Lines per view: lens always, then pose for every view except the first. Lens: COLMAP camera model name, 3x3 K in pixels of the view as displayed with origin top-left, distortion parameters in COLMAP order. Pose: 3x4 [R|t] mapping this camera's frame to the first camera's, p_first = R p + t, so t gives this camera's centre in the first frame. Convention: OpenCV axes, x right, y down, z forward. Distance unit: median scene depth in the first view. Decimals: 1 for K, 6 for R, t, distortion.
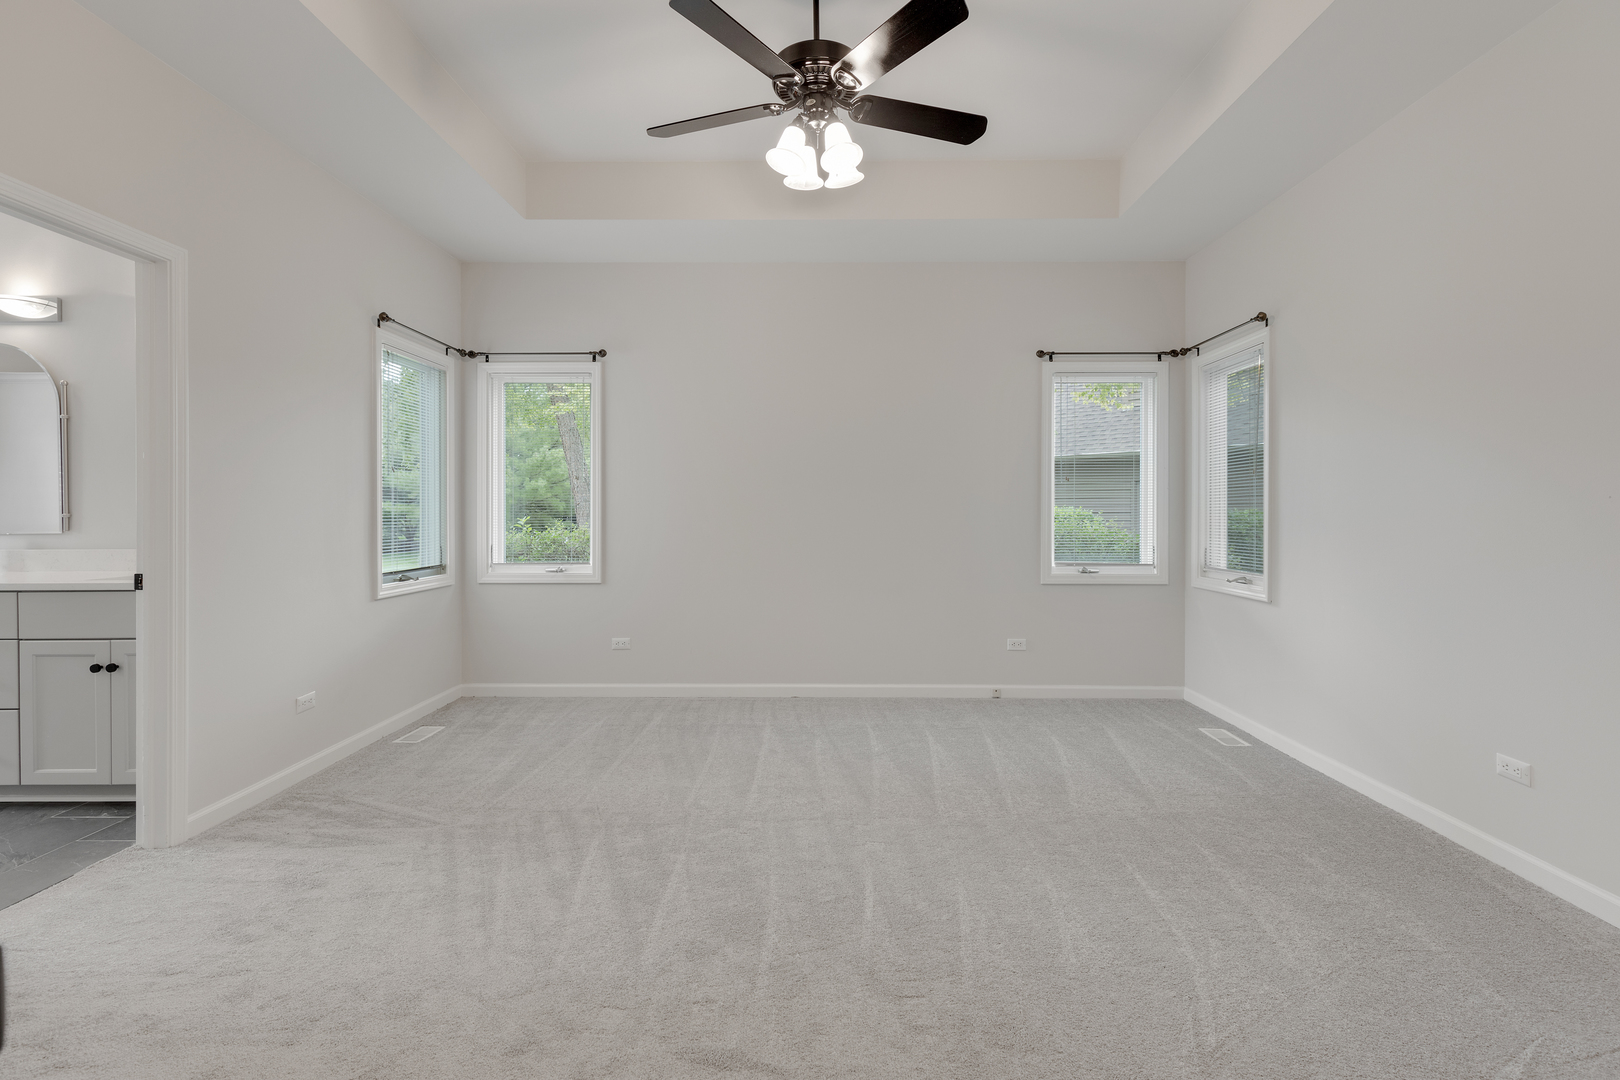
lens RADIAL K [[737.7, 0, 796.1], [0, 737.7, 508.4], [0, 0, 1]] dist [0.010214, -0.003267]
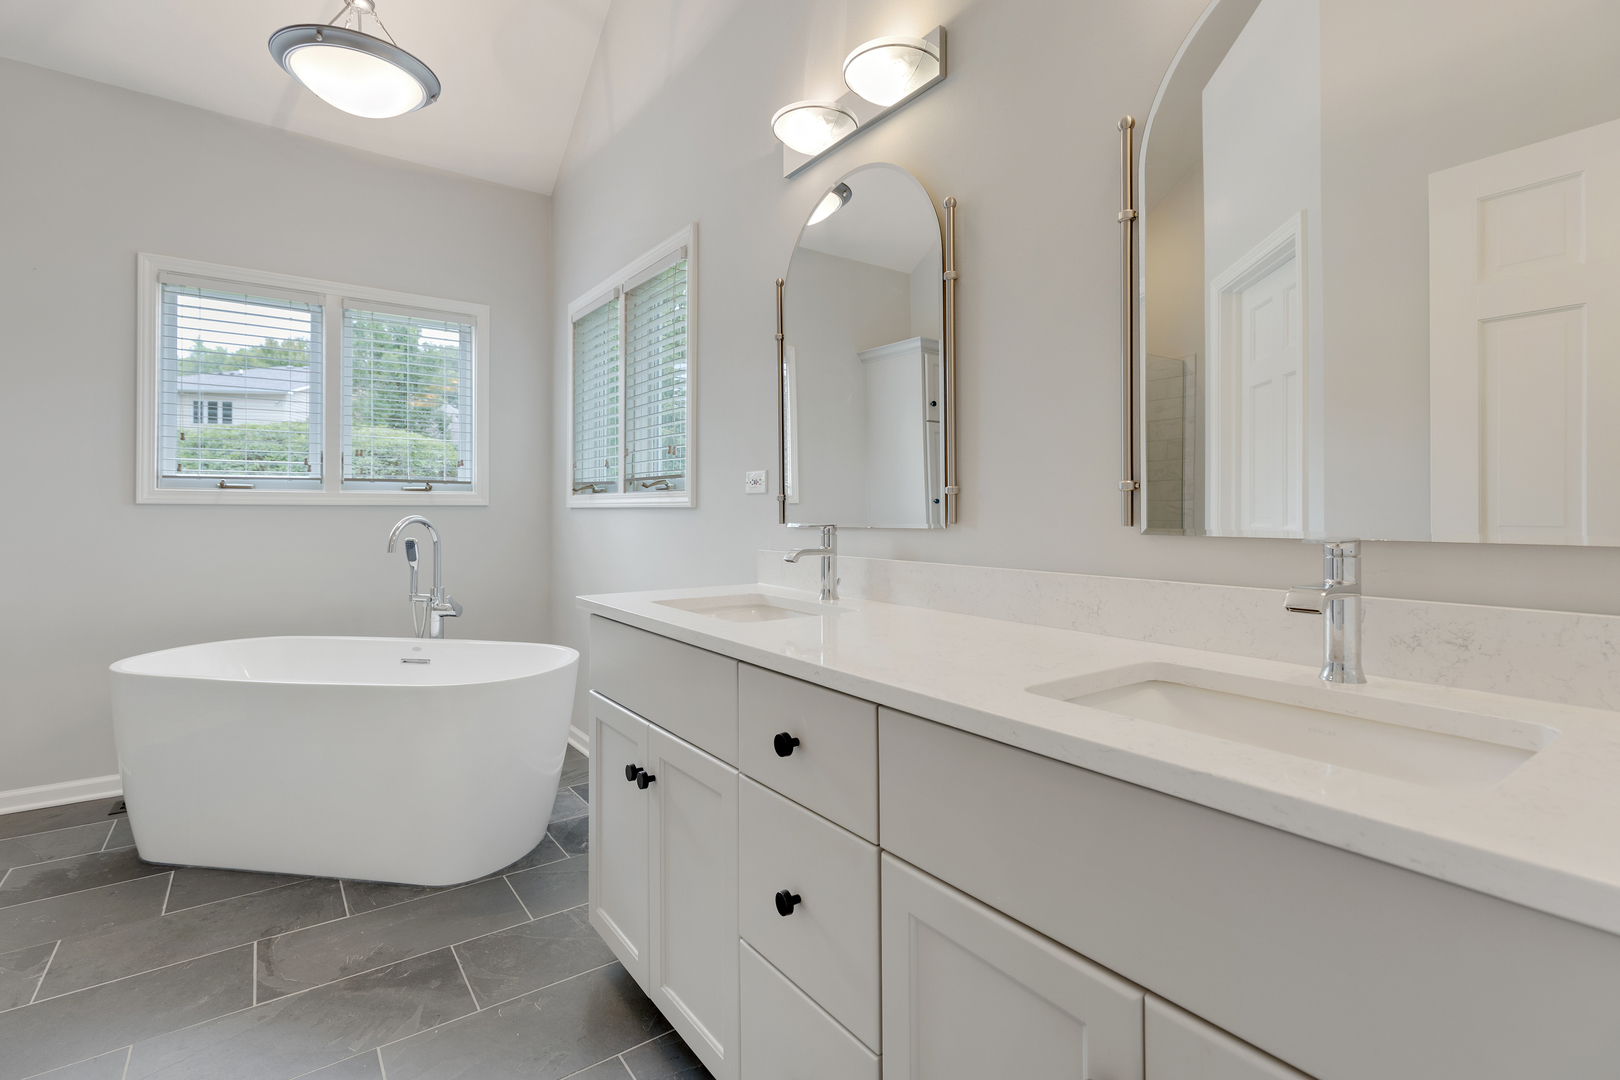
lens RADIAL K [[737.7, 0, 805.6], [0, 737.7, 512.6], [0, 0, 1]] dist [0.010214, -0.003267]
pose [[0.618235, 0.008534, -0.785947, -0.679625], [-0.006650, 0.999962, 0.005627, 0.022054], [0.785966, 0.001747, 0.618268, 0.646196]]
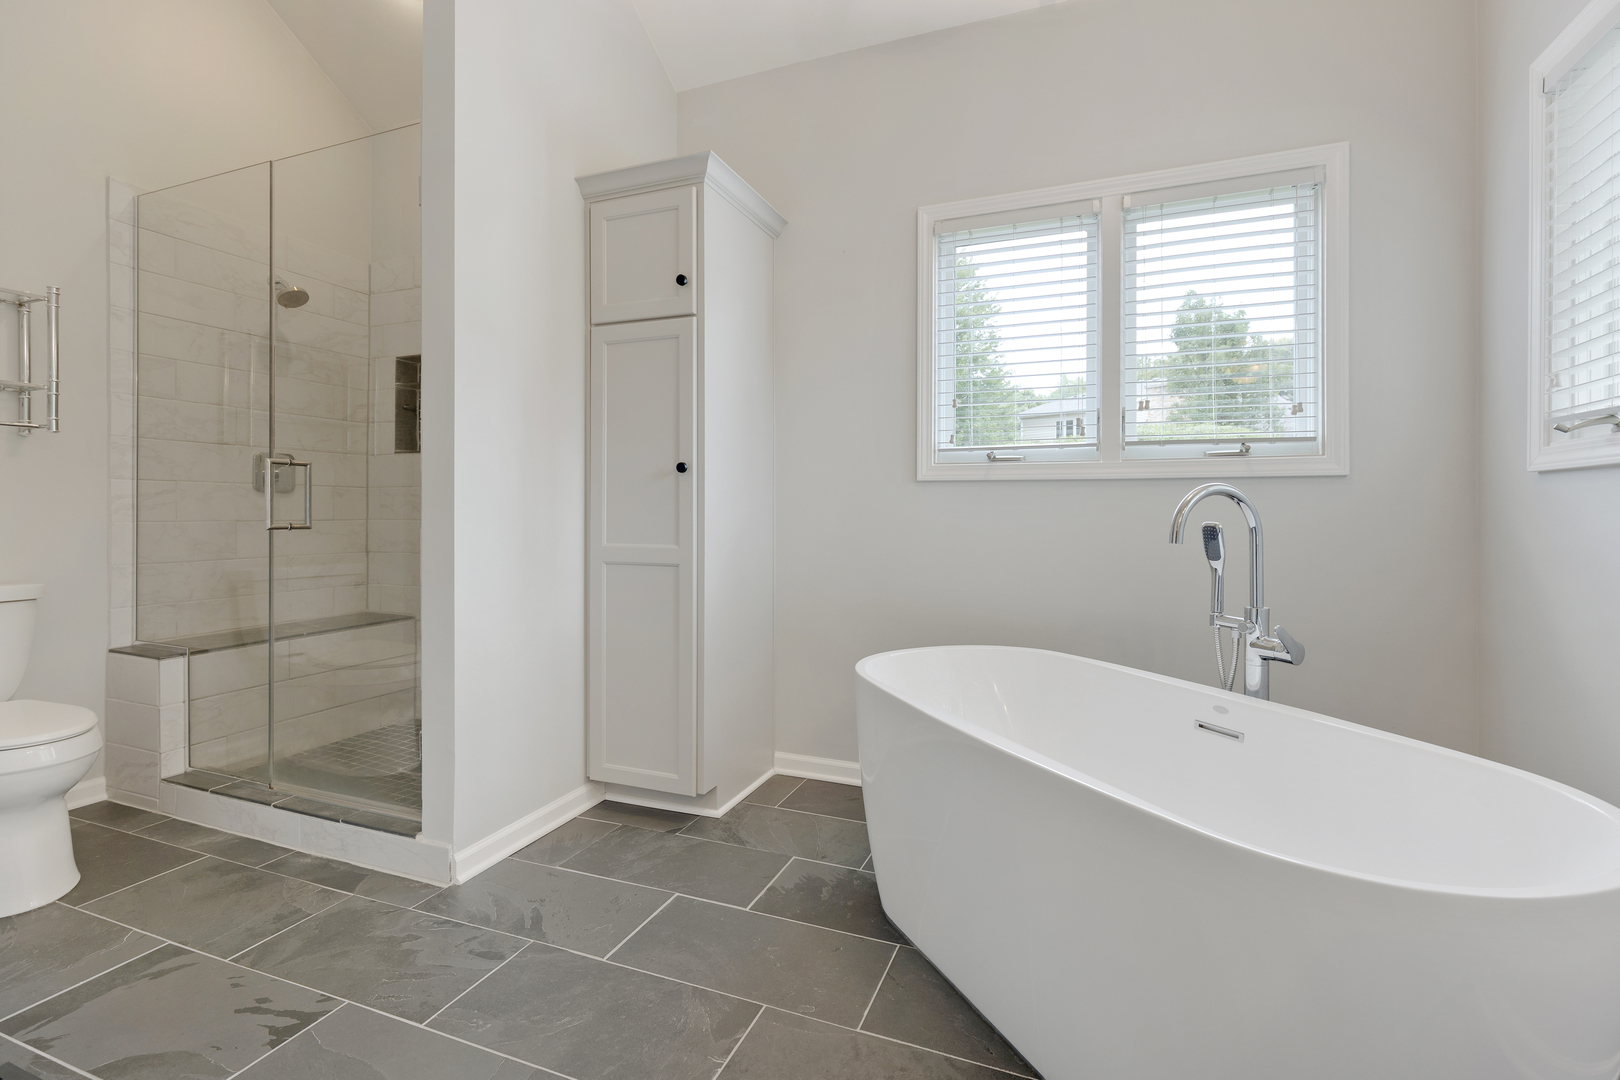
lens RADIAL K [[737.7, 0, 811.1], [0, 737.7, 505.4], [0, 0, 1]] dist [0.010214, -0.003267]
pose [[-0.340550, -0.002689, -0.940222, -0.993739], [-0.001586, 0.999996, -0.002285, 0.045331], [0.940225, 0.000713, -0.340553, 0.716716]]
